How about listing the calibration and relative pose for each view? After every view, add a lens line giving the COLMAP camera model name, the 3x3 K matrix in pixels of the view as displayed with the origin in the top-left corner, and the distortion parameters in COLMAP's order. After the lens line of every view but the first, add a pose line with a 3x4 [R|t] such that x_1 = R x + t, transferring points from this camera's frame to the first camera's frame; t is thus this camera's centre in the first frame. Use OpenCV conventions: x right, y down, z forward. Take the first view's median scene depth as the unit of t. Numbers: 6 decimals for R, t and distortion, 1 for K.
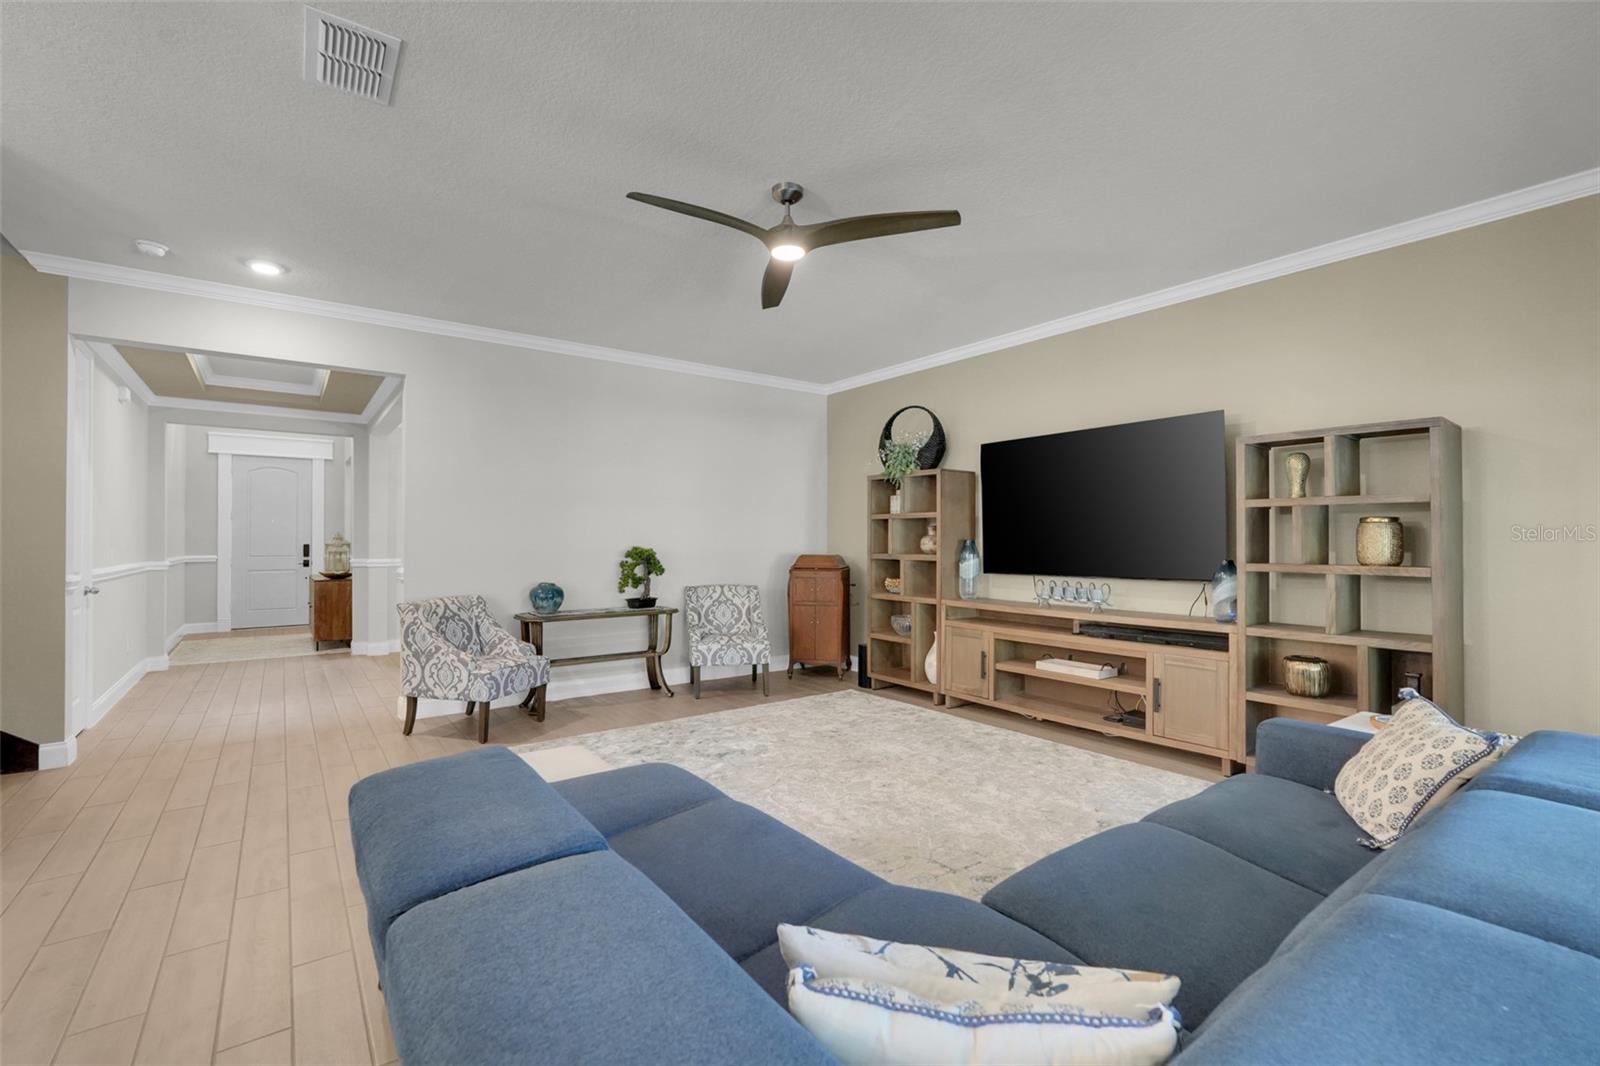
lens RADIAL K [[704.8, 0, 799.6], [0, 704.8, 535.8], [0, 0, 1]] dist [-0.013133, 0.008682]
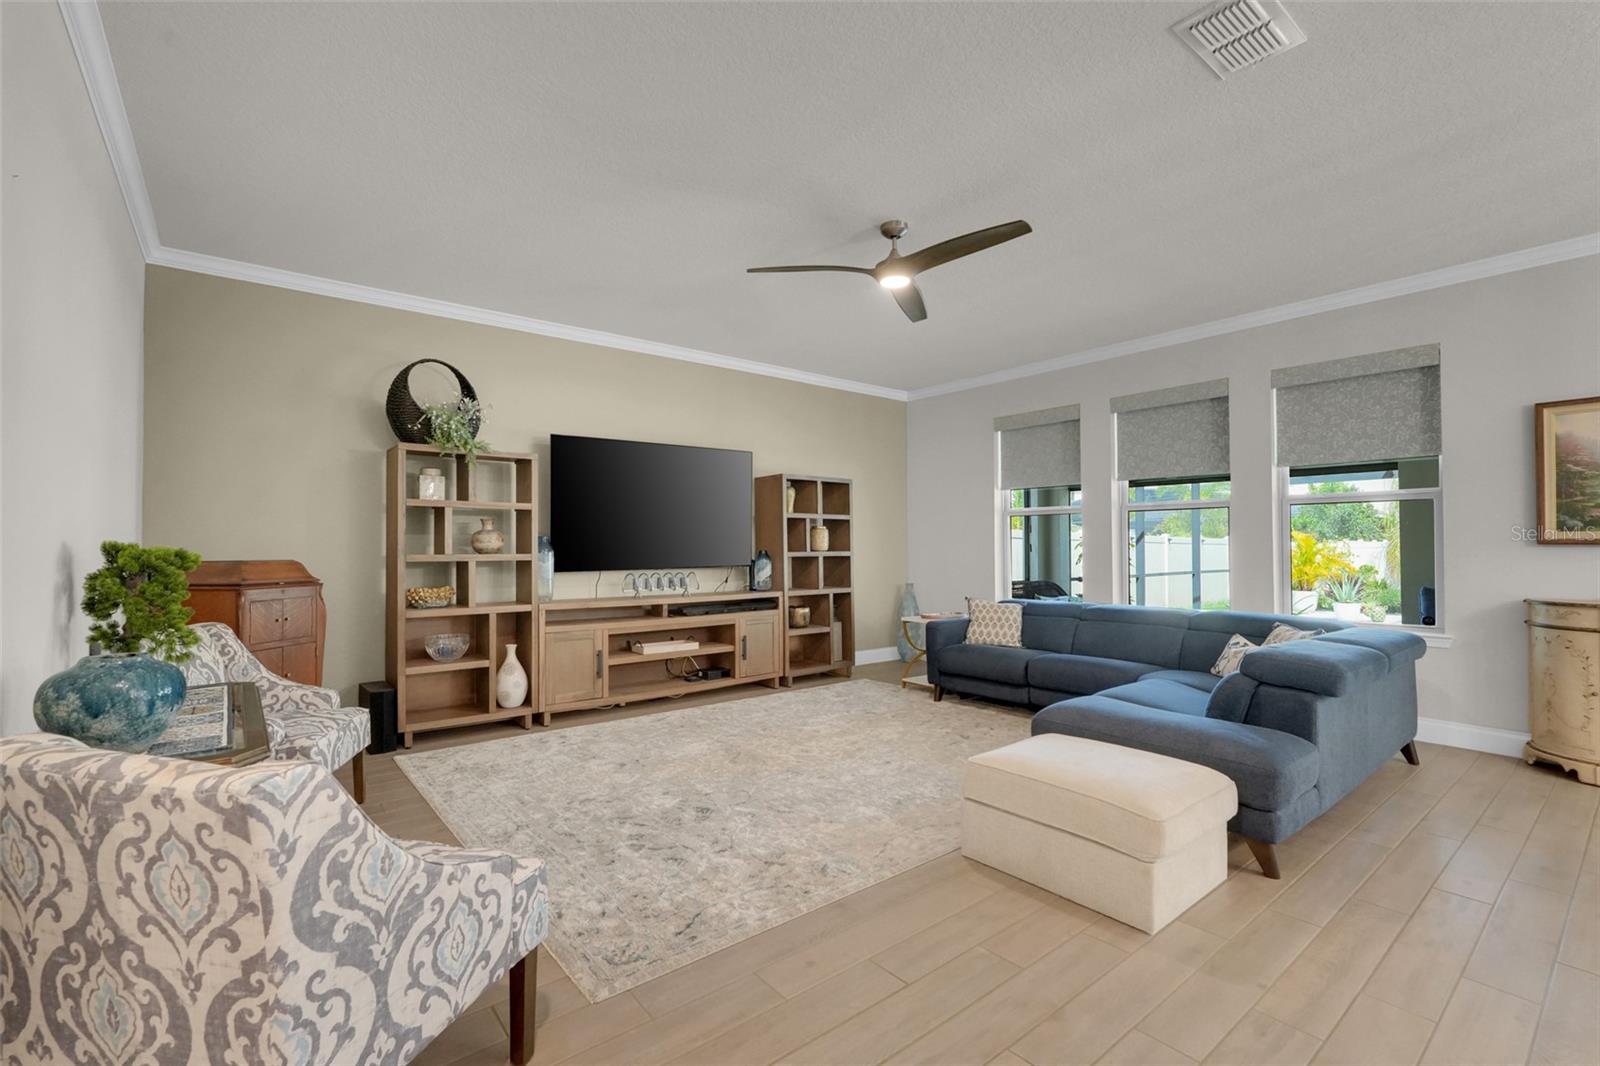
lens RADIAL K [[704.8, 0, 799.6], [0, 704.8, 535.8], [0, 0, 1]] dist [-0.013133, 0.008682]
pose [[-0.037352, 0.013992, 0.999204, -0.814578], [-0.002487, 0.999898, -0.014095, 0.019911], [-0.999299, -0.003011, -0.037313, 0.846033]]
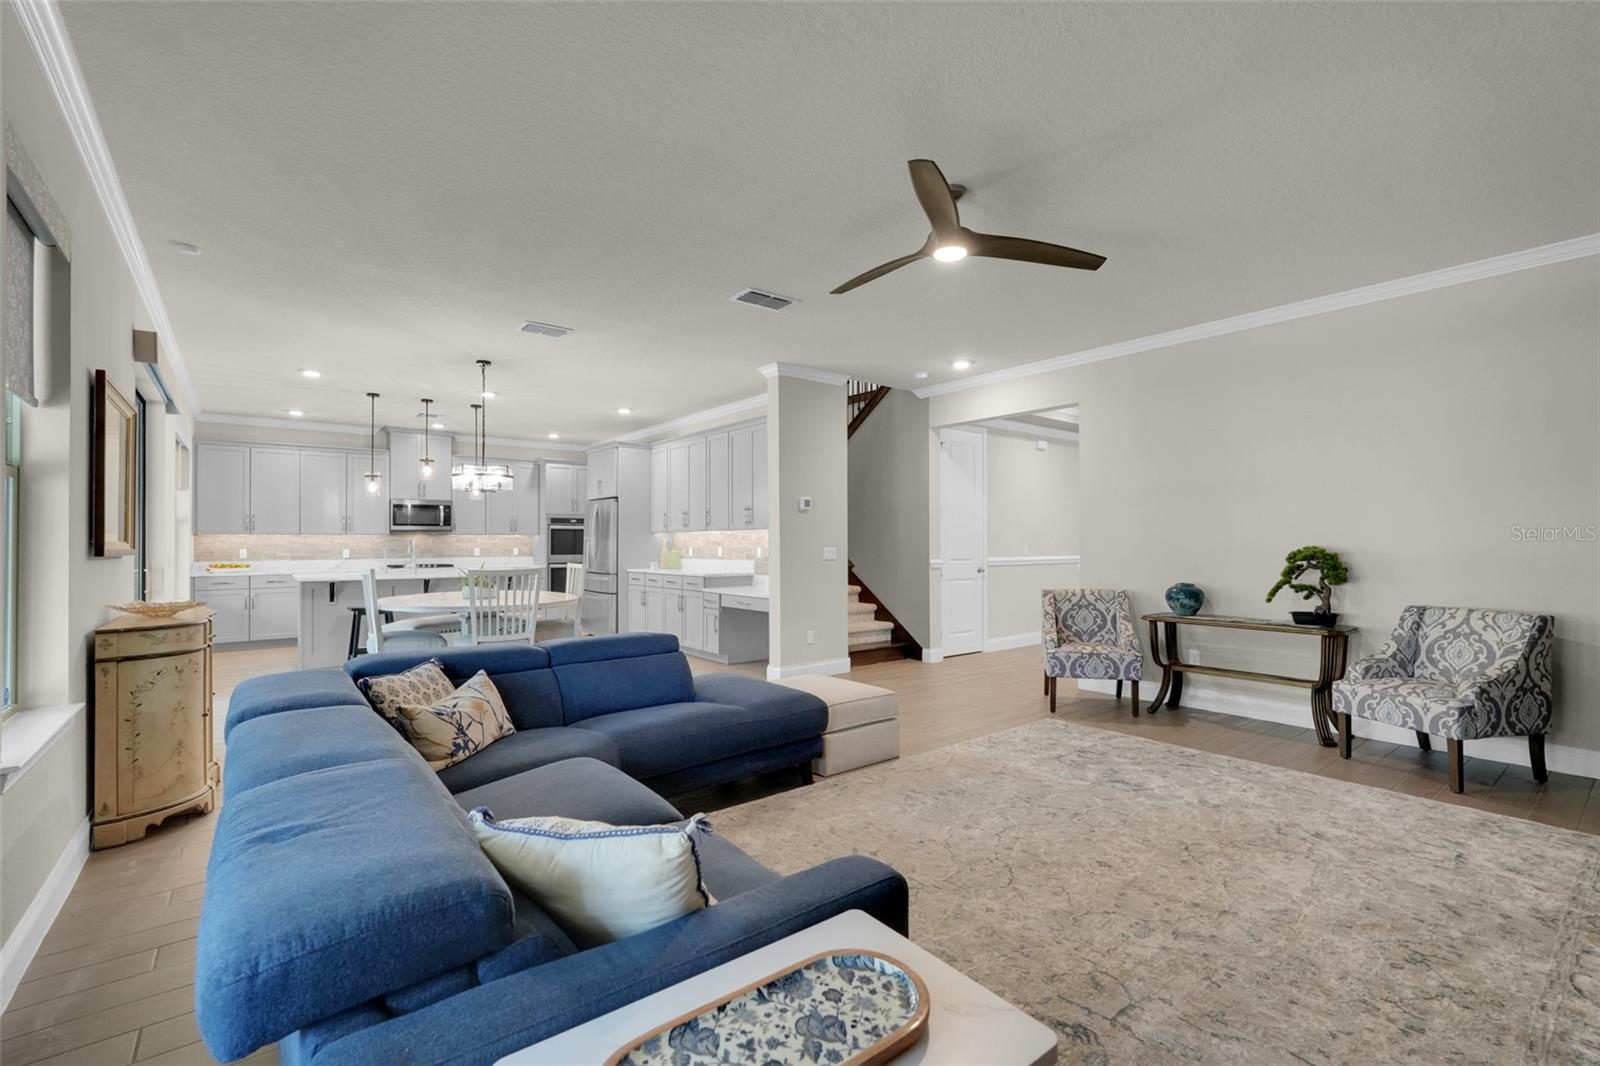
lens RADIAL K [[704.8, 0, 799.6], [0, 704.8, 535.8], [0, 0, 1]] dist [-0.013133, 0.008682]
pose [[0.027192, -0.010222, -0.999578, 0.692887], [0.008067, 0.999917, -0.010006, 0.008893], [0.999598, -0.007792, 0.027273, 0.529994]]
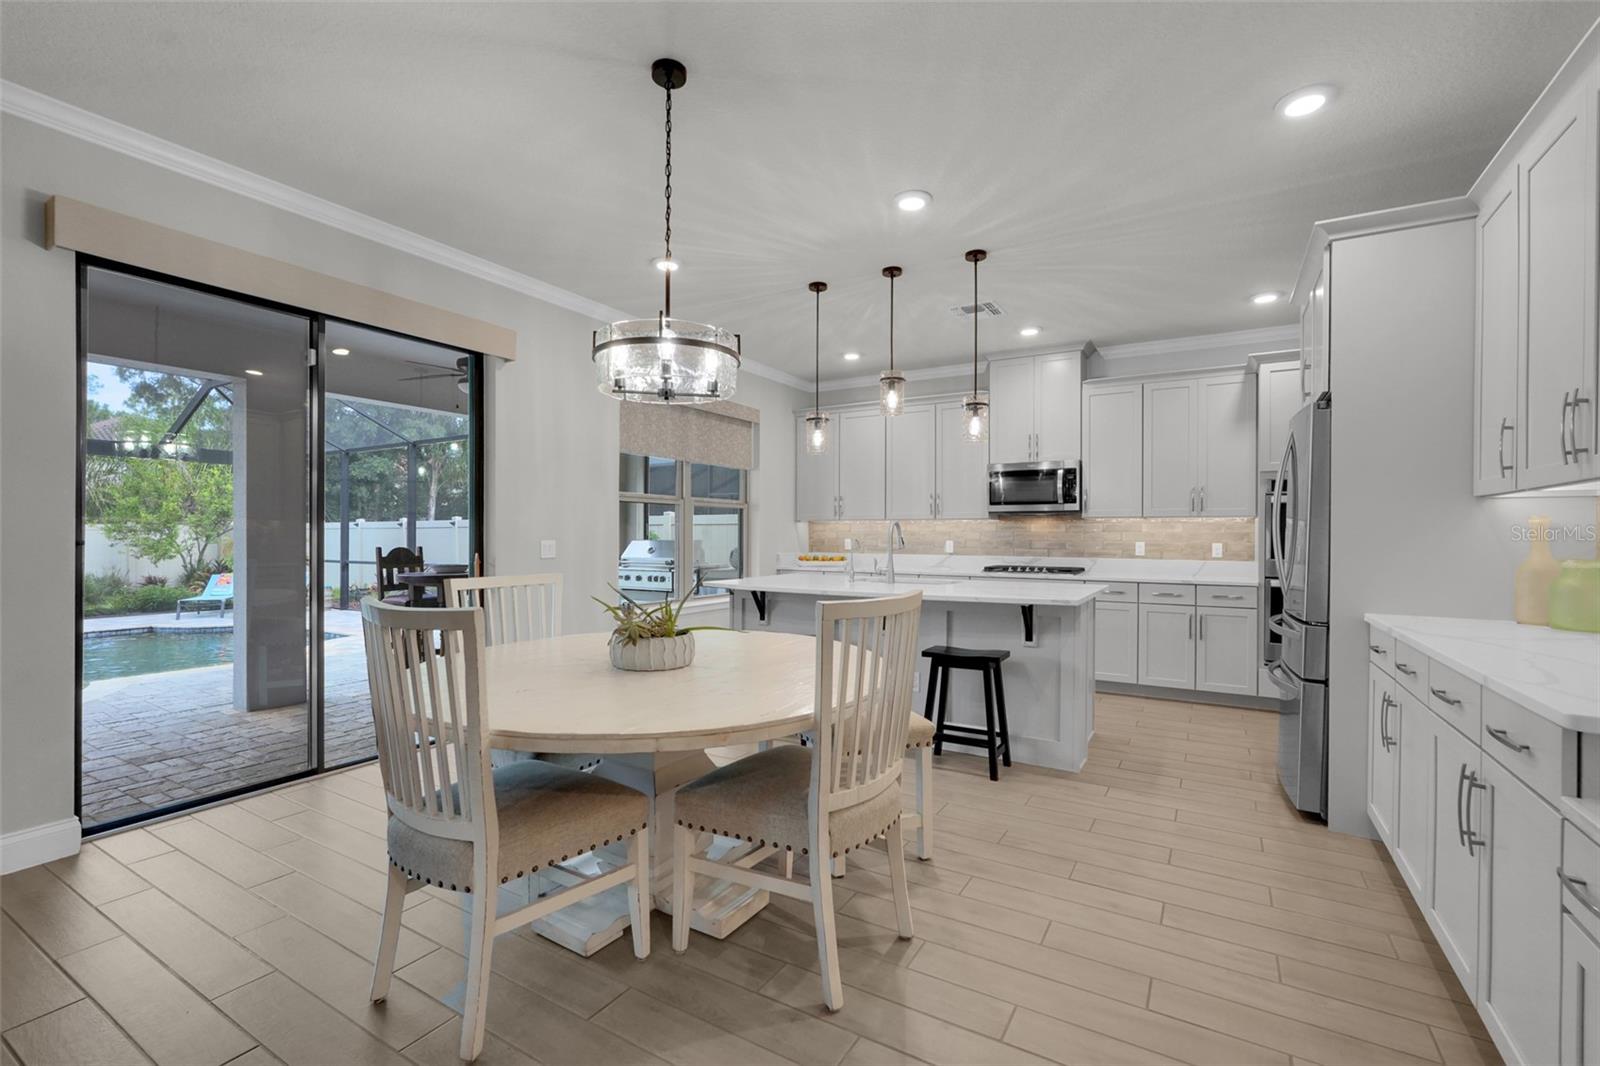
lens RADIAL K [[704.8, 0, 799.6], [0, 704.8, 535.8], [0, 0, 1]] dist [-0.013133, 0.008682]
pose [[-0.920456, -0.006720, -0.390788, -0.569027], [-0.005514, 0.999976, -0.004208, 0.015044], [0.390807, -0.001719, -0.920471, 0.482573]]
